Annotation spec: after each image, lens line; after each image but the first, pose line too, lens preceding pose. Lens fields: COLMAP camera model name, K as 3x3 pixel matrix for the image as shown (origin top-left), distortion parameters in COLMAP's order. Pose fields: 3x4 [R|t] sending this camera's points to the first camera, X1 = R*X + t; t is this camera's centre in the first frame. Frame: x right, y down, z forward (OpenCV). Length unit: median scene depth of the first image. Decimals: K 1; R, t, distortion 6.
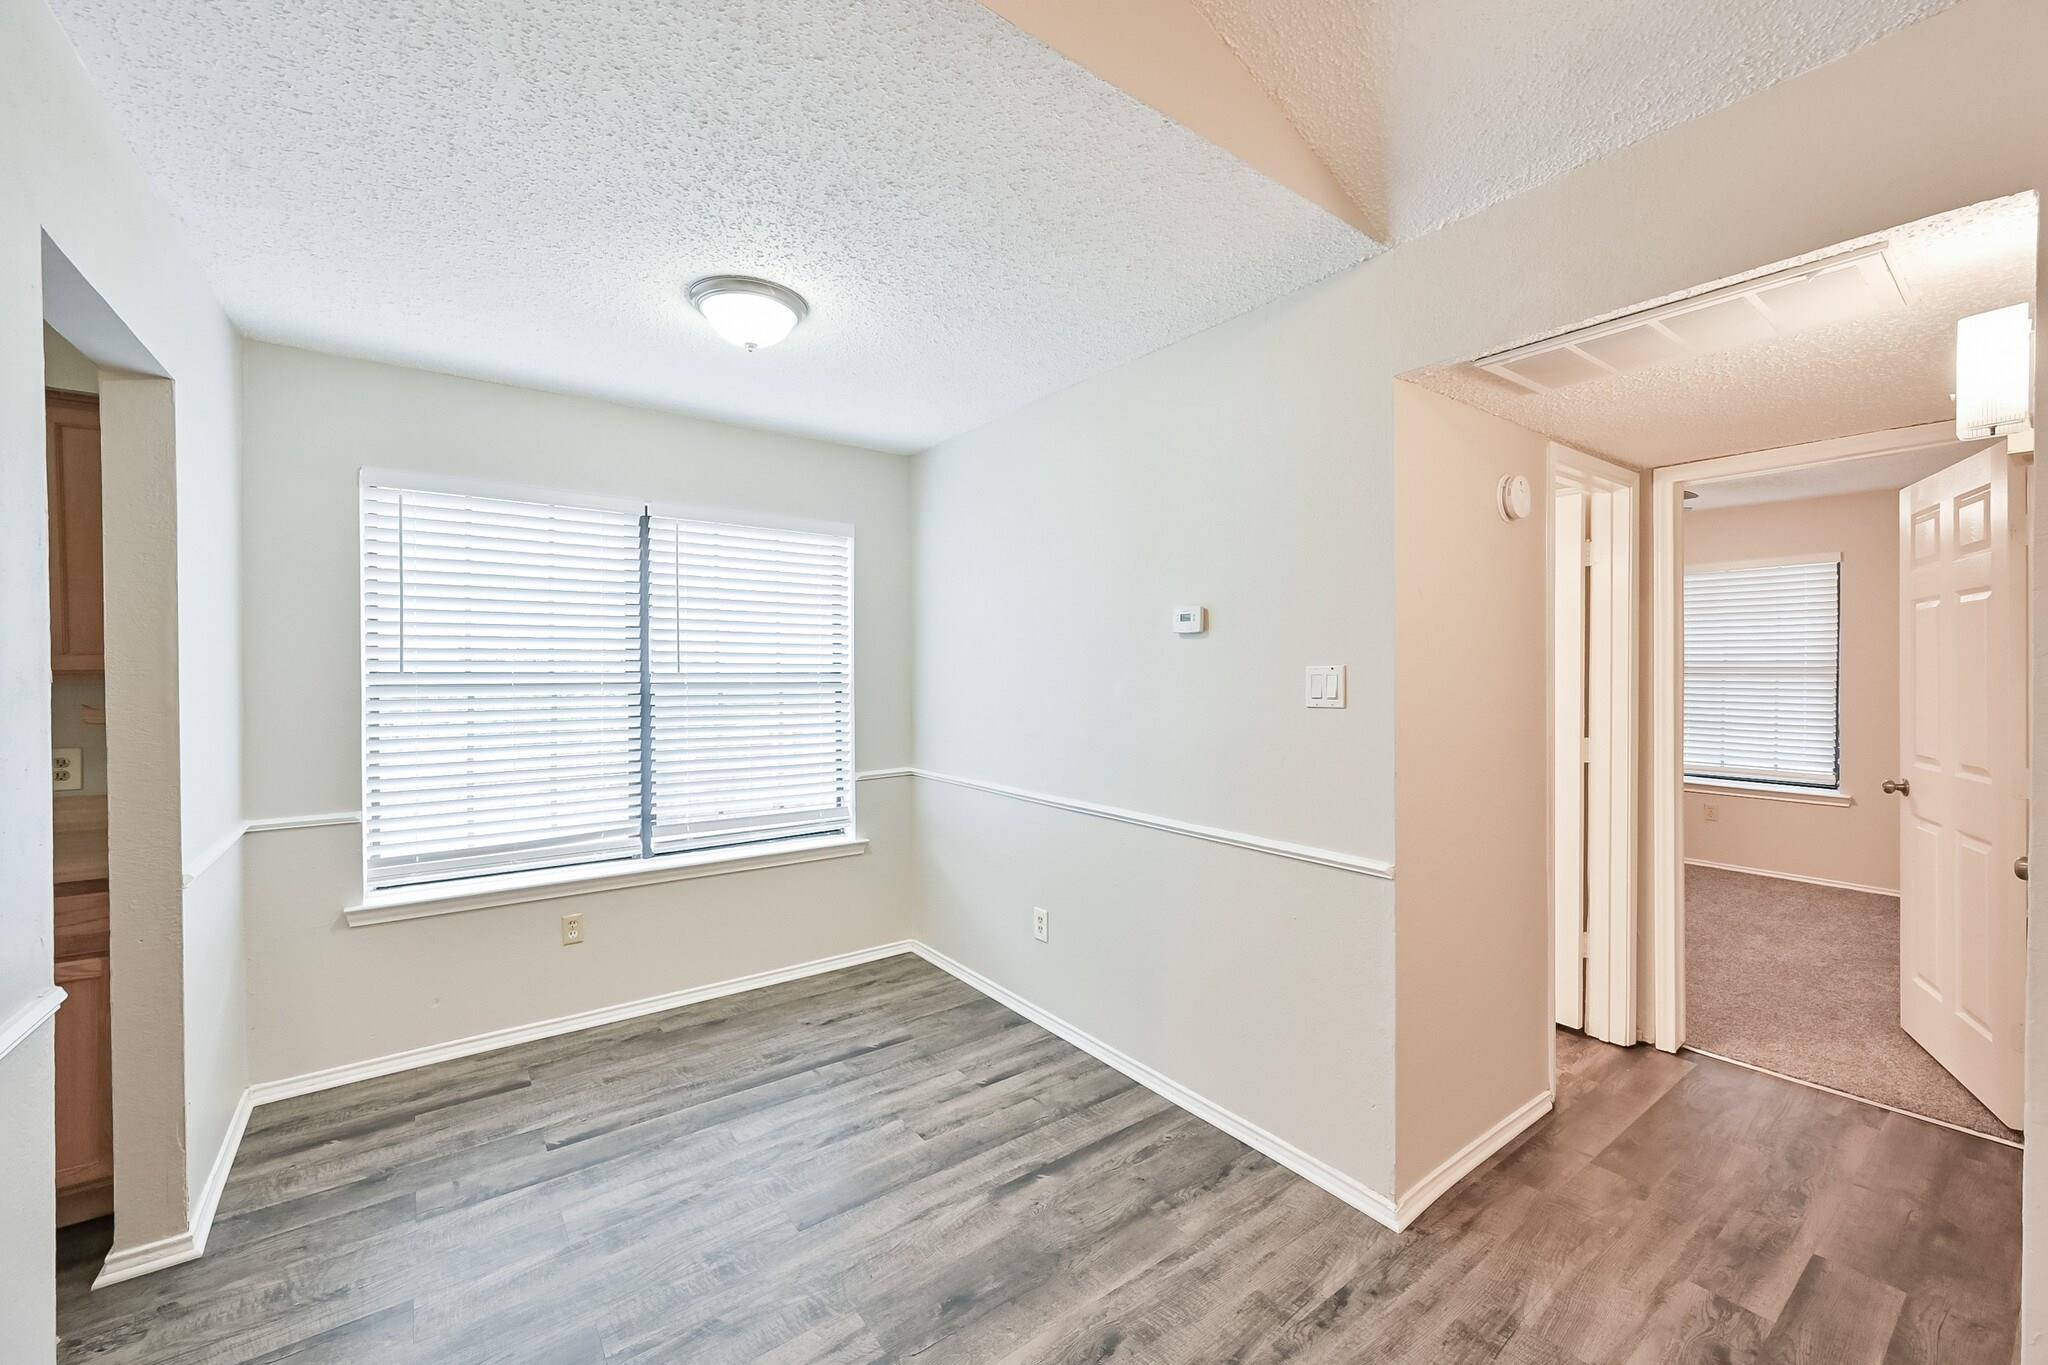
lens RADIAL K [[810.1, 0, 1024.0], [0, 810.1, 682.5], [0, 0, 1]] dist [0.000427, 0.000512]
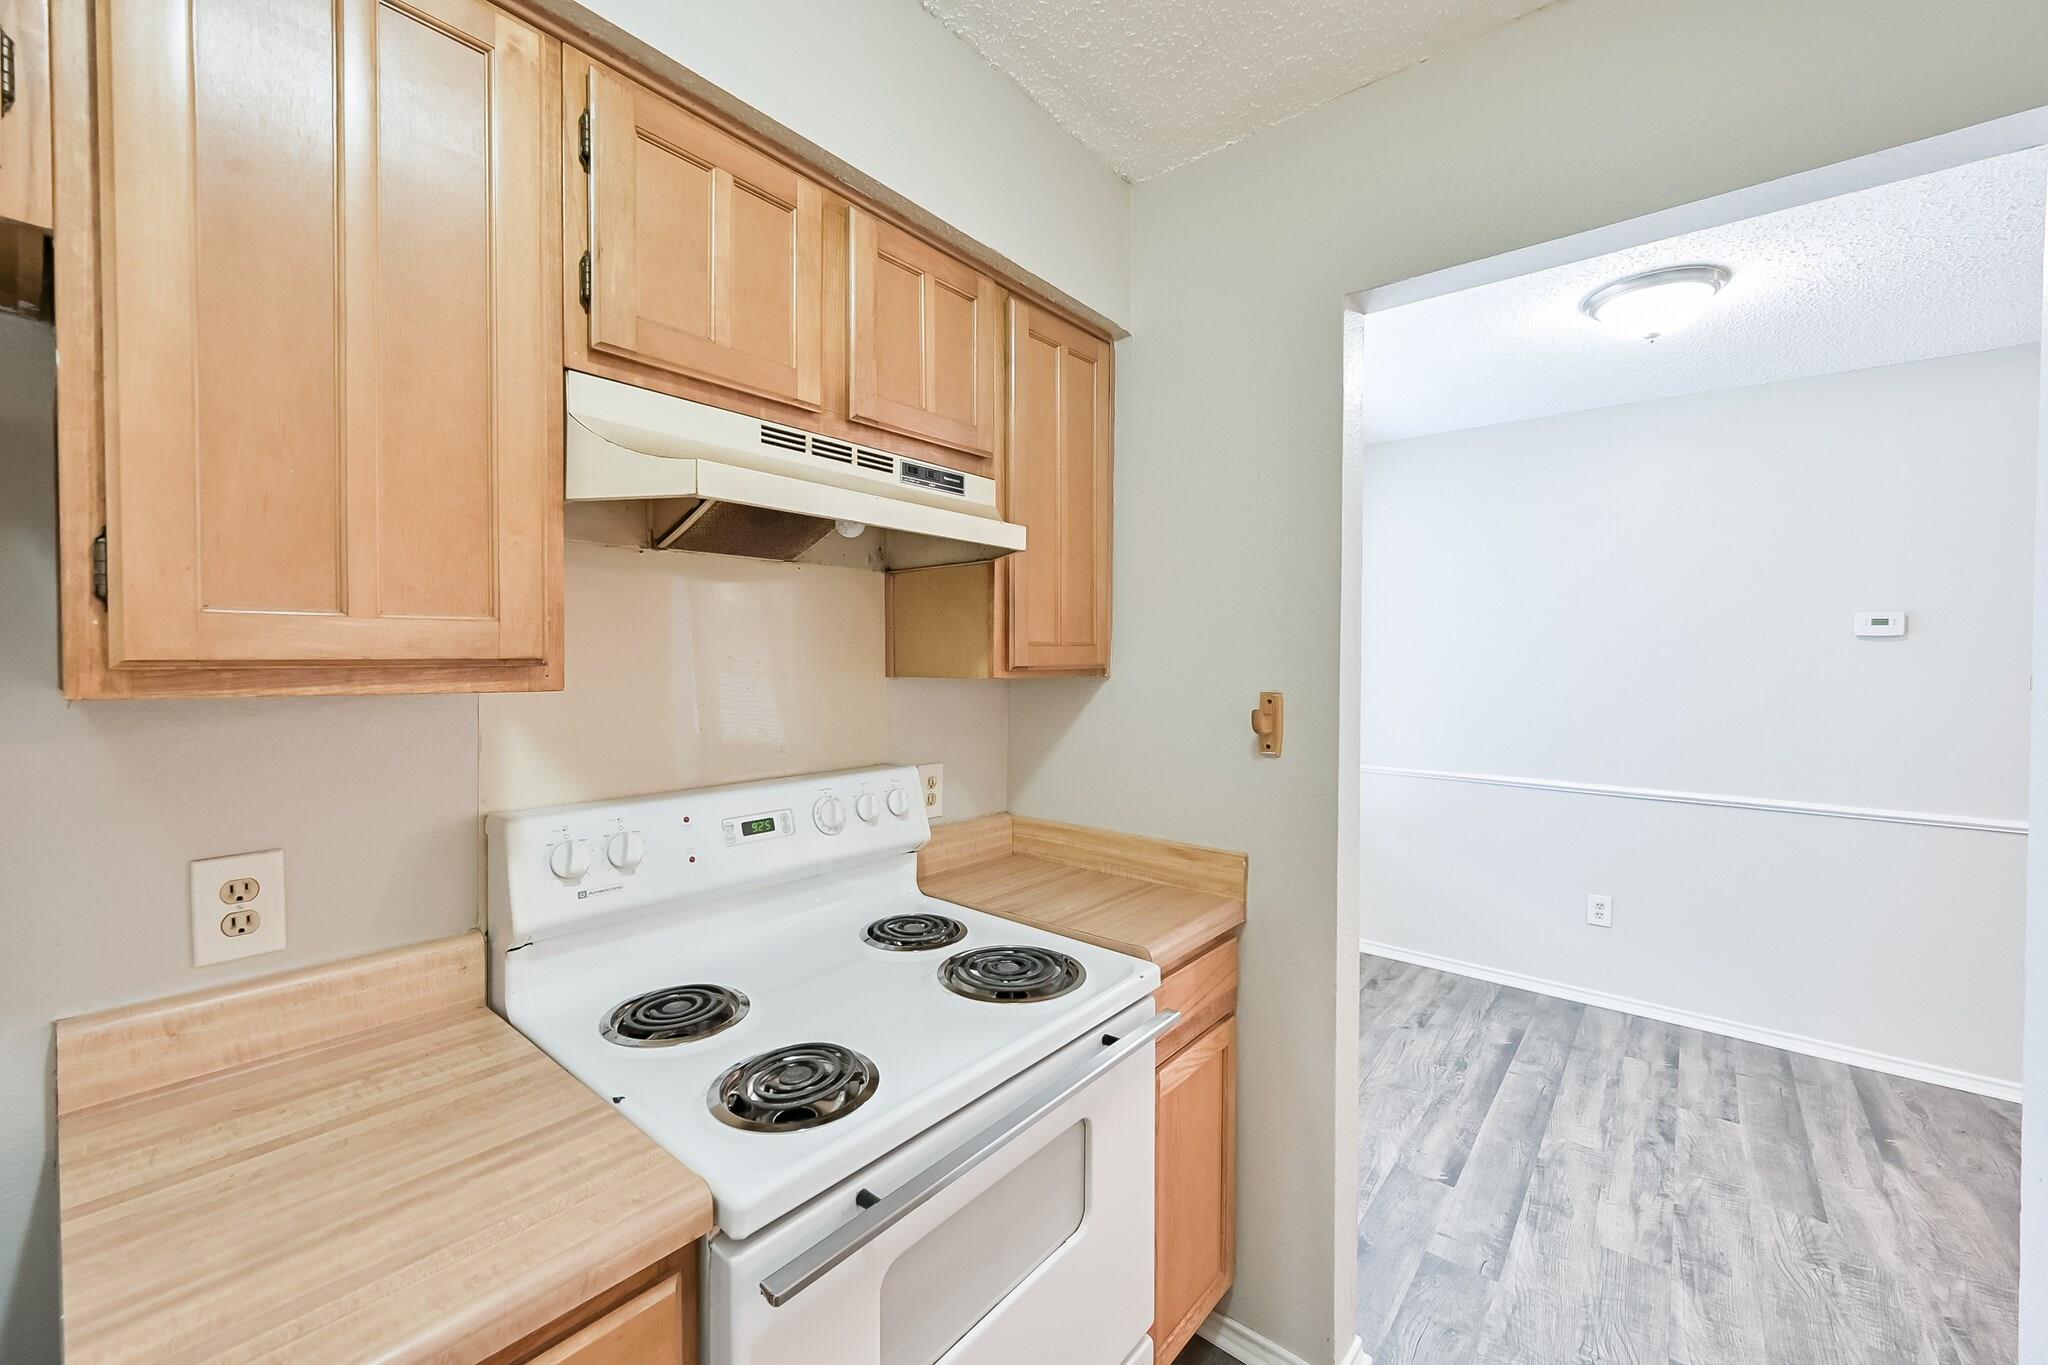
lens RADIAL K [[810.1, 0, 1024.0], [0, 810.1, 682.5], [0, 0, 1]] dist [0.000427, 0.000512]
pose [[0.970892, 0.001114, 0.239515, -1.136132], [-0.004305, 0.999909, 0.012800, -0.006683], [-0.239478, -0.013459, 0.970808, 0.200251]]
